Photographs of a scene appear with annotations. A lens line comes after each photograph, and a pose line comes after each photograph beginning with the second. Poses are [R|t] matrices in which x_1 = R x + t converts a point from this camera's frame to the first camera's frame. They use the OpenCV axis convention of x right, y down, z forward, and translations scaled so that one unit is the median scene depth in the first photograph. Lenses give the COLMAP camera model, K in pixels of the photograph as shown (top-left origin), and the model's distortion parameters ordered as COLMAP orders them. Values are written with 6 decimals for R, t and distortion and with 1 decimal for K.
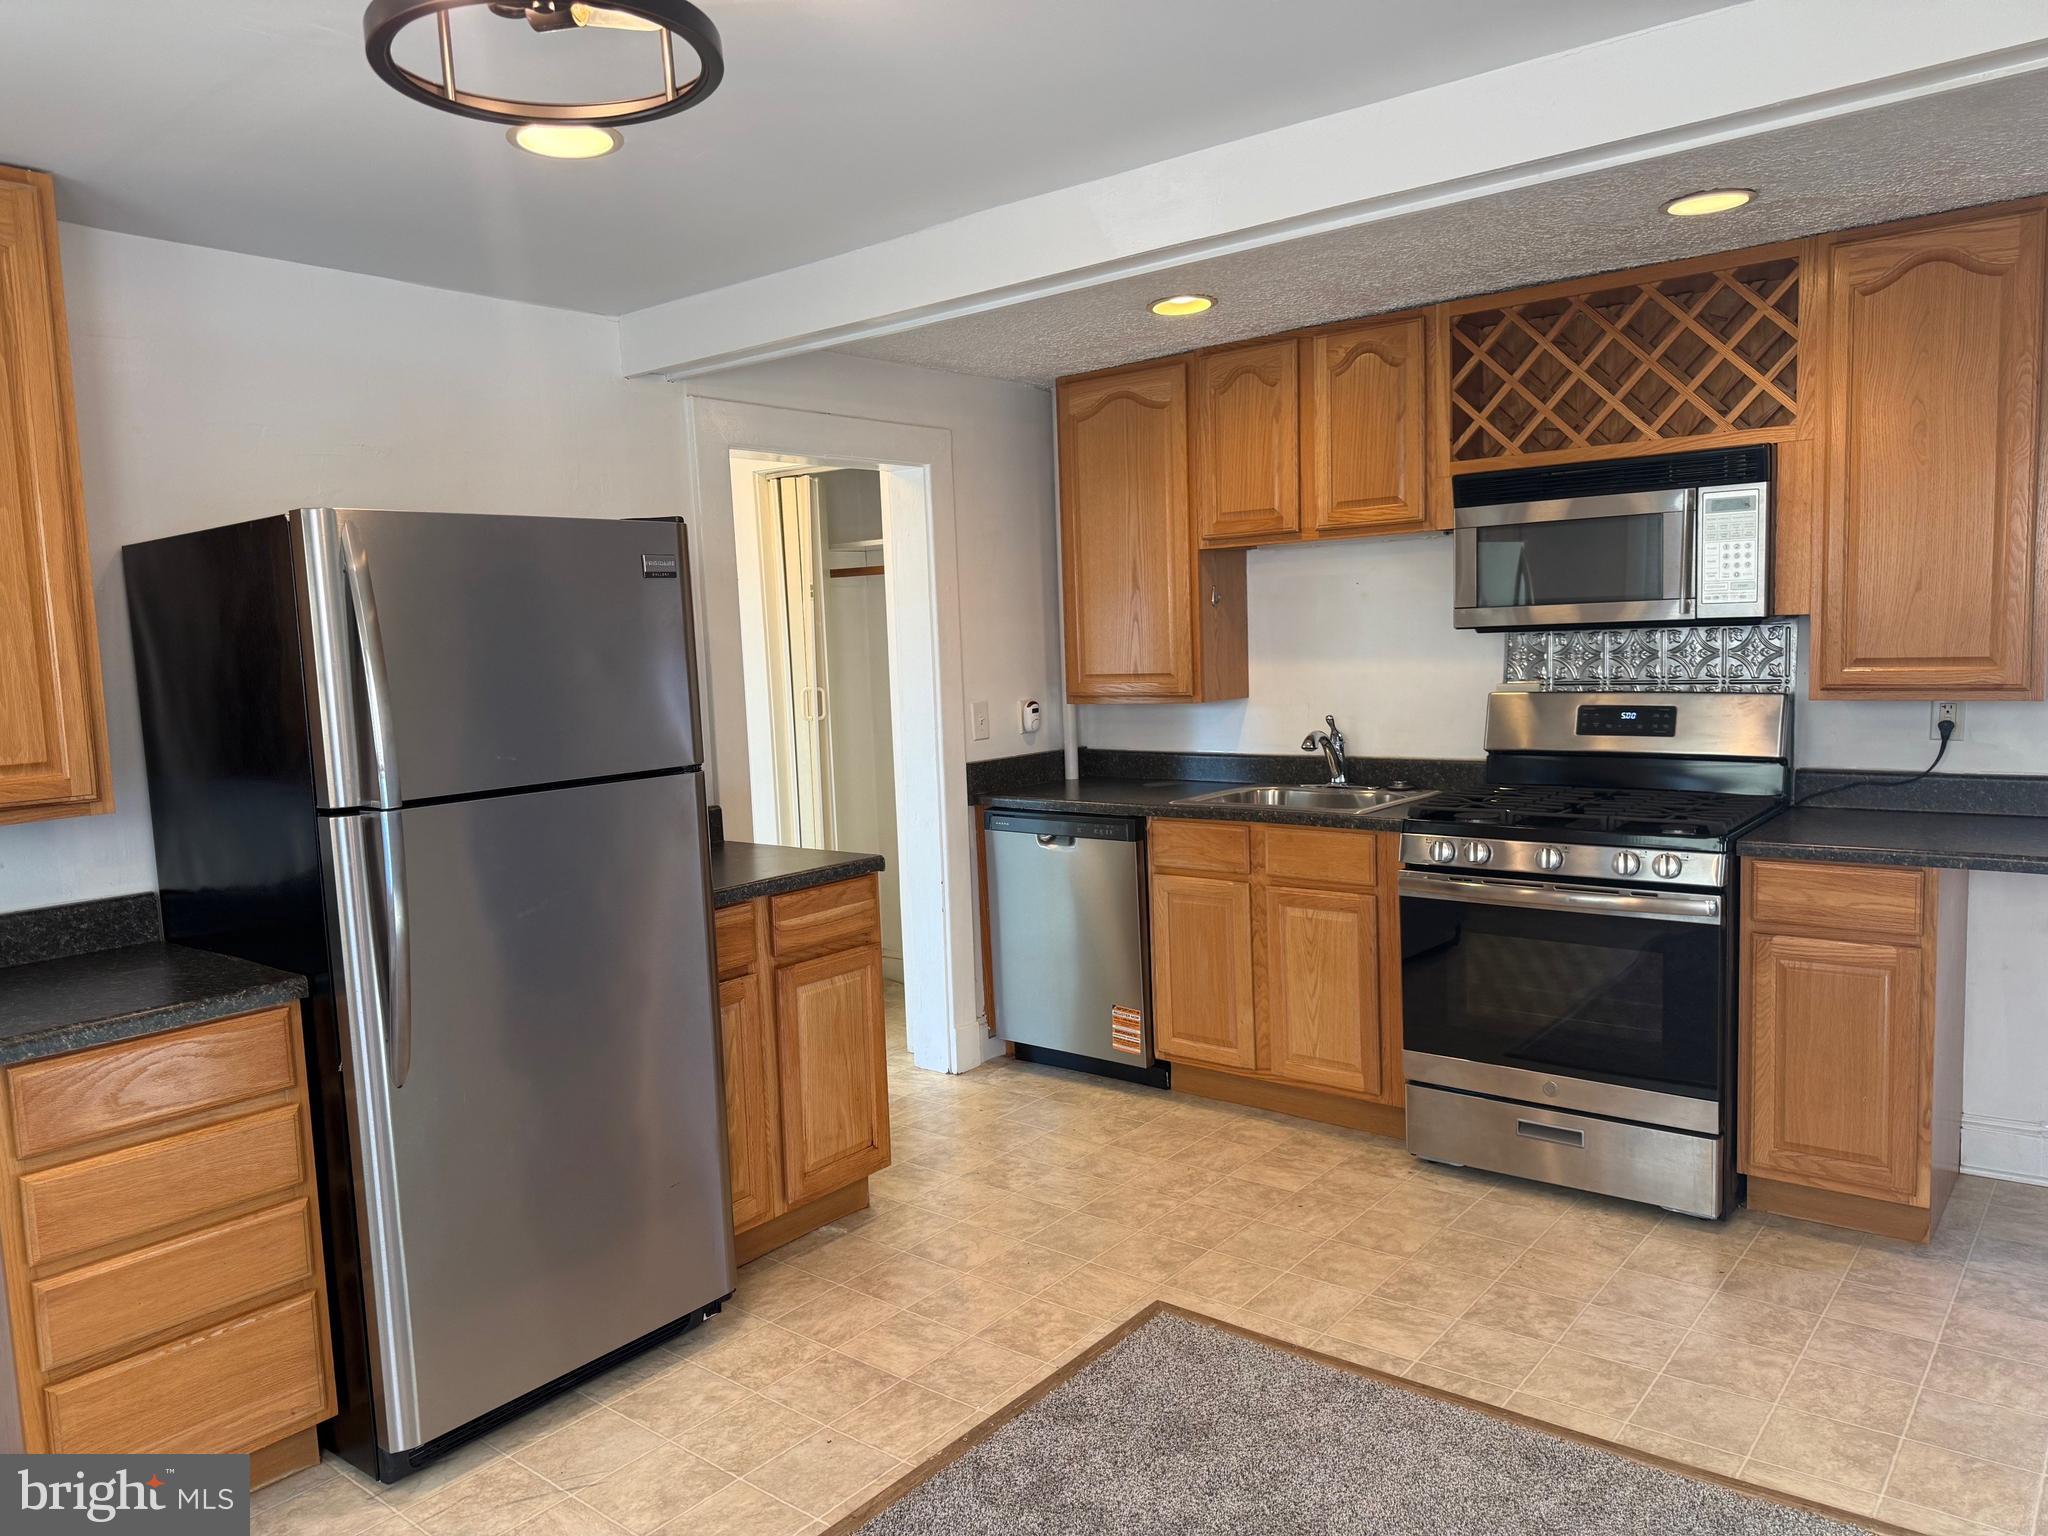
lens RADIAL K [[1439.5, 0, 1015.1], [0, 1439.5, 757.0], [0, 0, 1]] dist [0.054870, -0.059022]
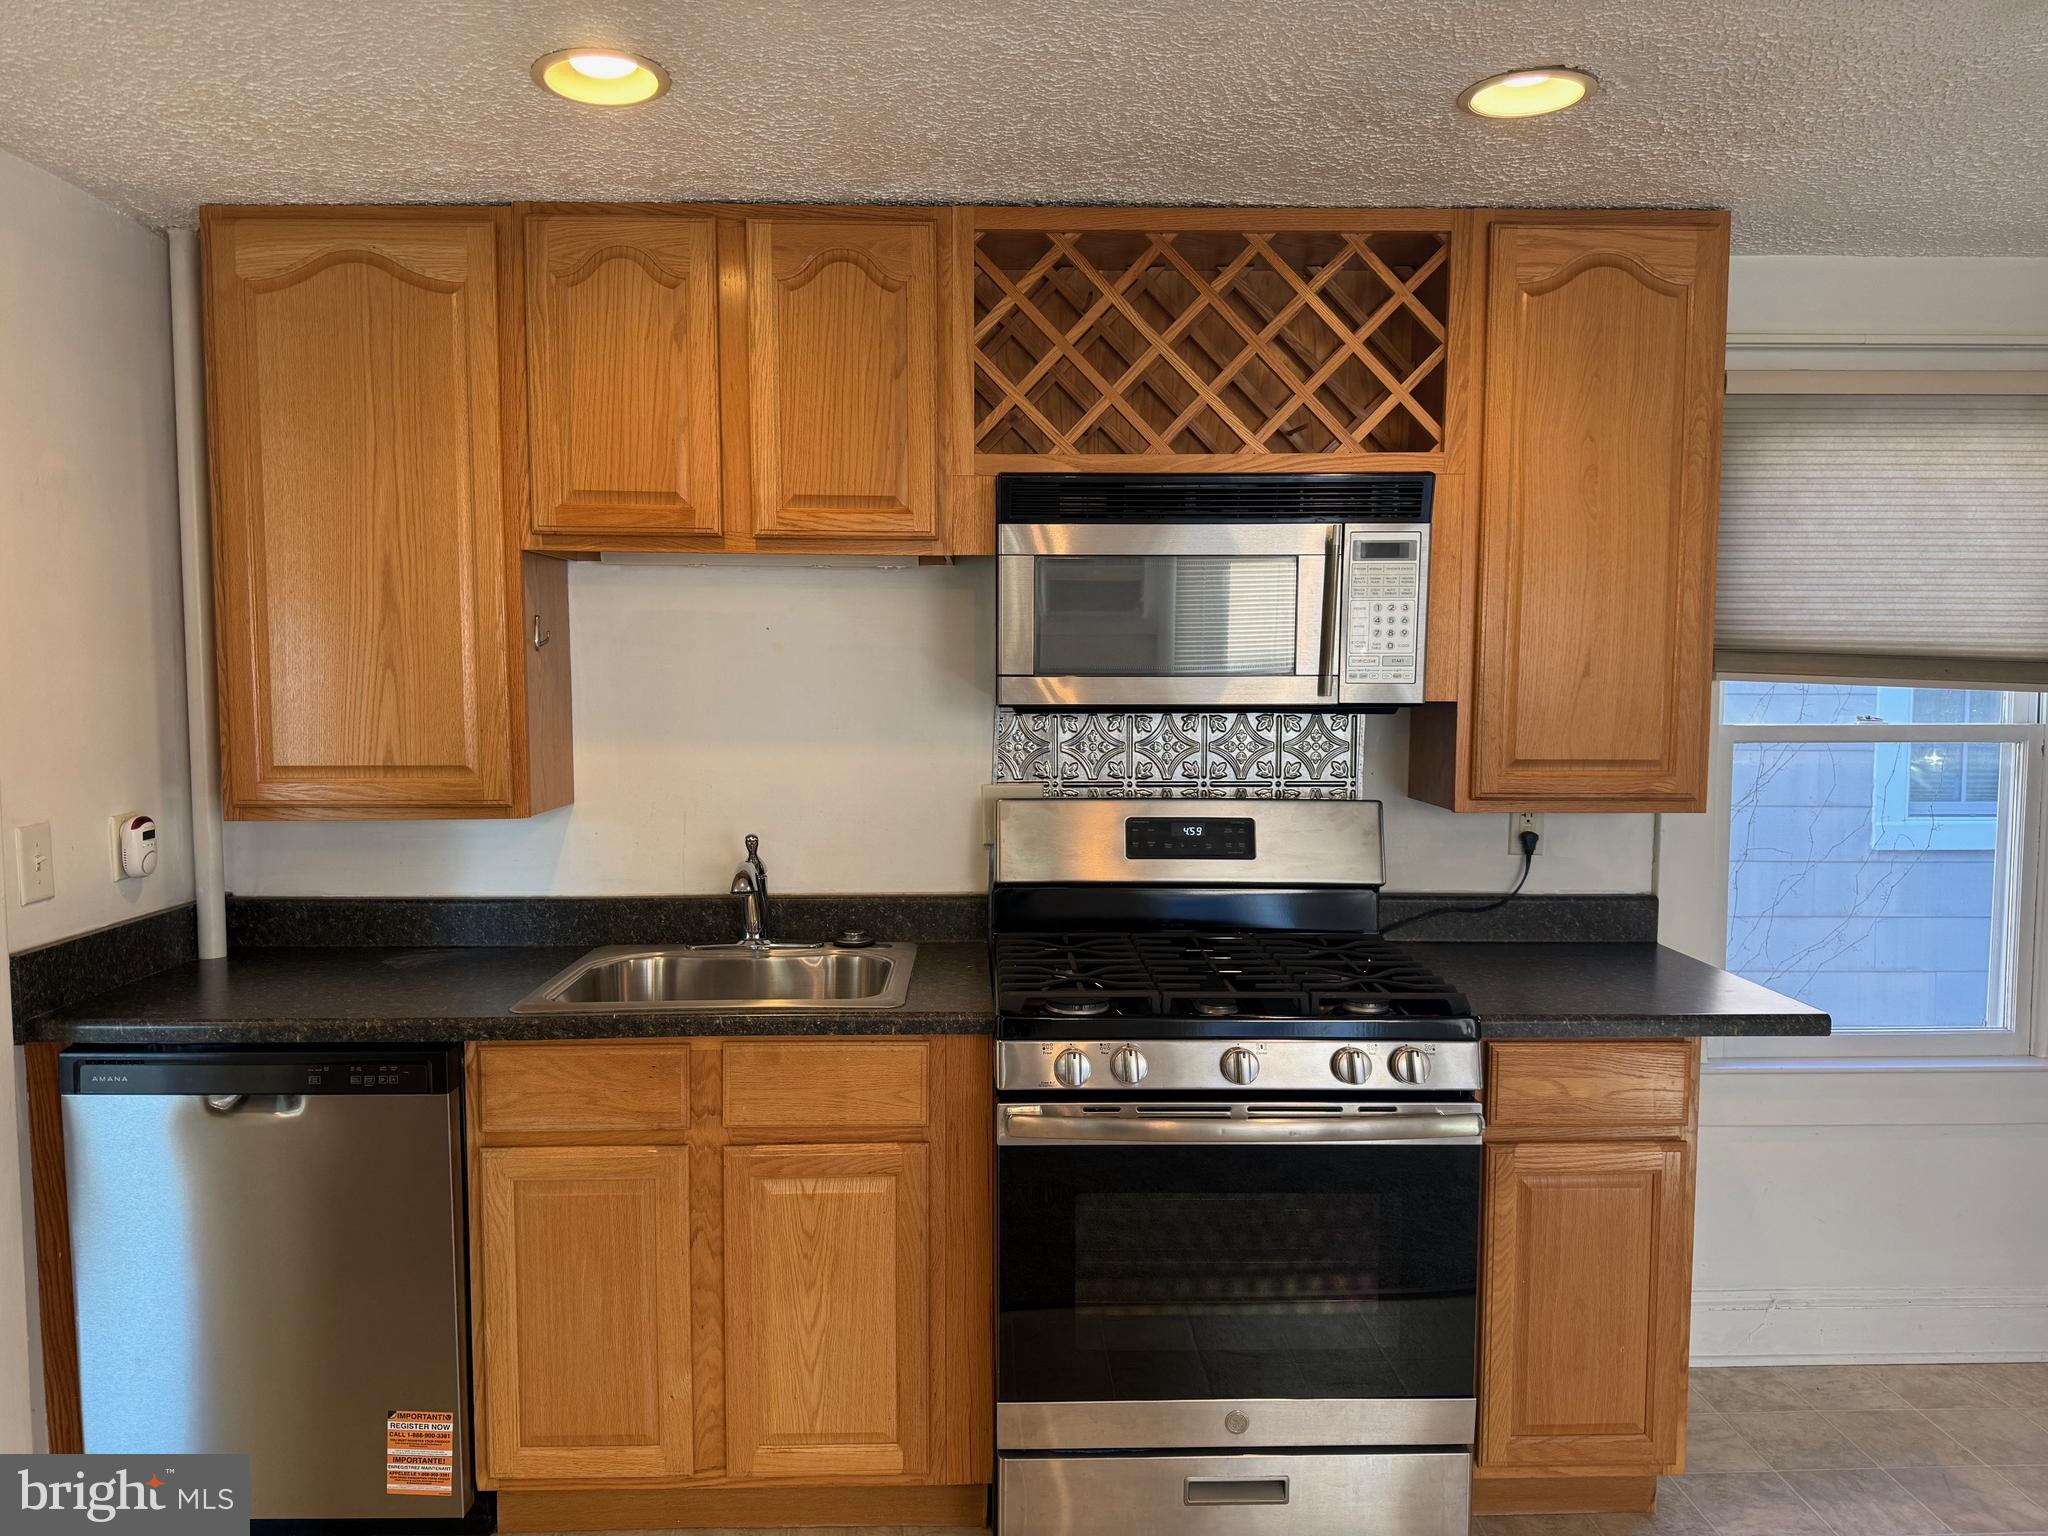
lens RADIAL K [[1439.5, 0, 1026.7], [0, 1439.5, 770.4], [0, 0, 1]] dist [0.054870, -0.059022]
pose [[0.758602, -0.005676, 0.651529, -0.109248], [0.027448, 0.999353, -0.023252, -0.043717], [-0.650976, 0.035522, 0.758267, 0.498267]]
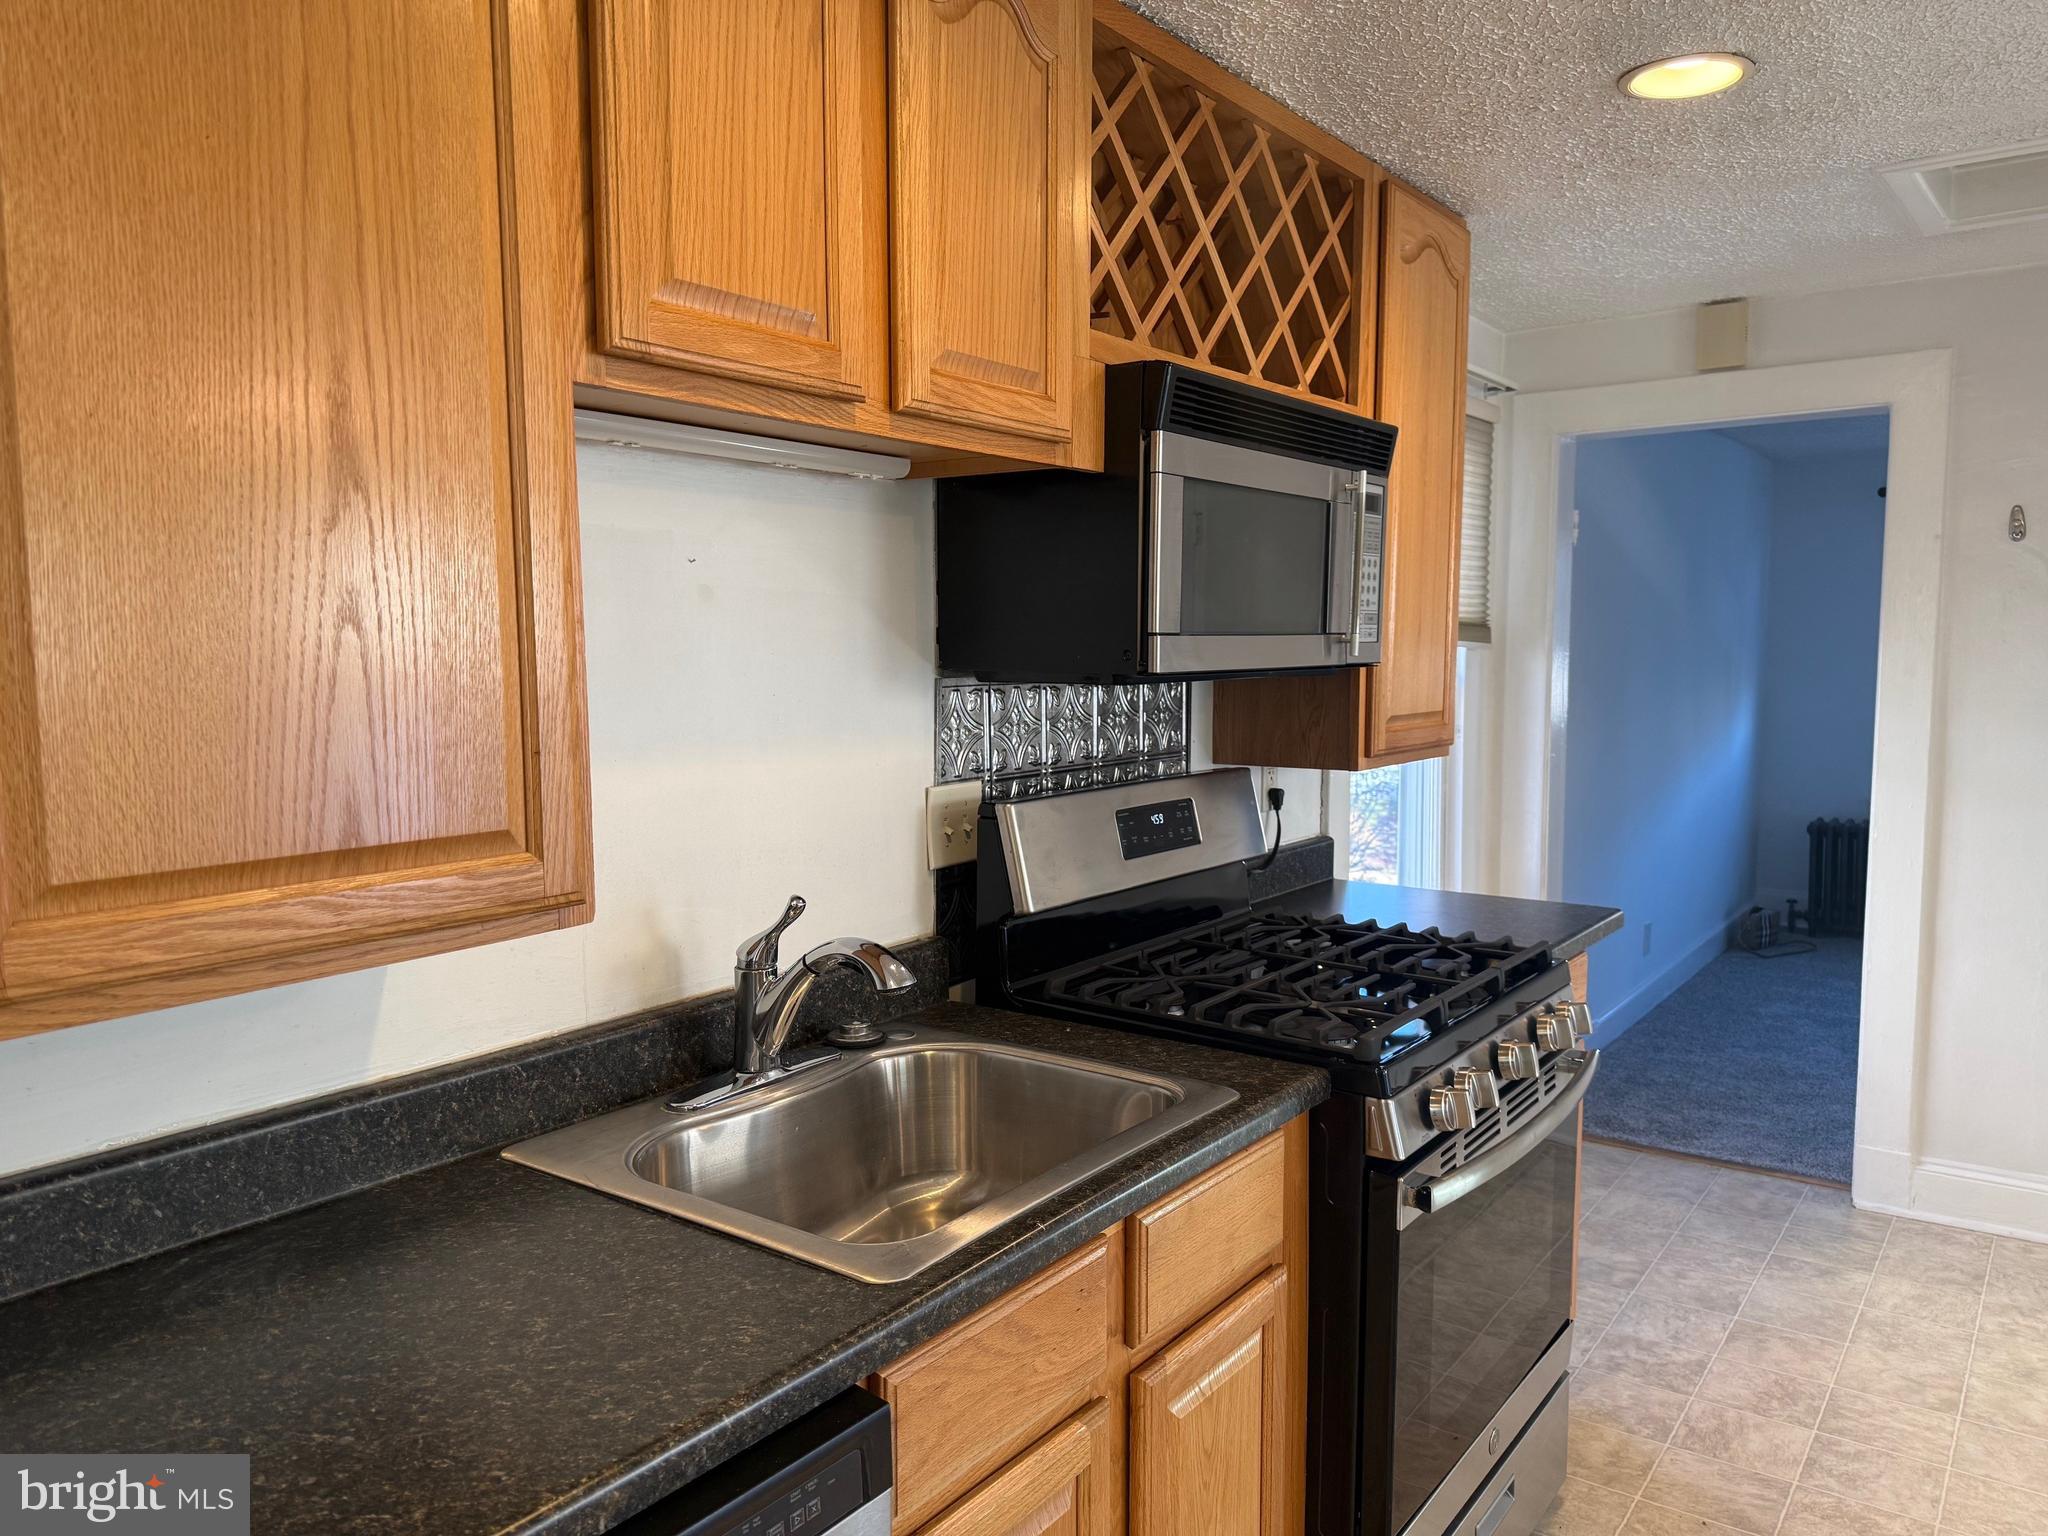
lens RADIAL K [[1439.5, 0, 1021.9], [0, 1439.5, 770.1], [0, 0, 1]] dist [0.054870, -0.059022]
pose [[-0.039897, -0.049765, 0.997964, -0.185070], [0.098736, 0.993675, 0.053498, -0.086092], [-0.994314, 0.100669, -0.034731, 1.060026]]
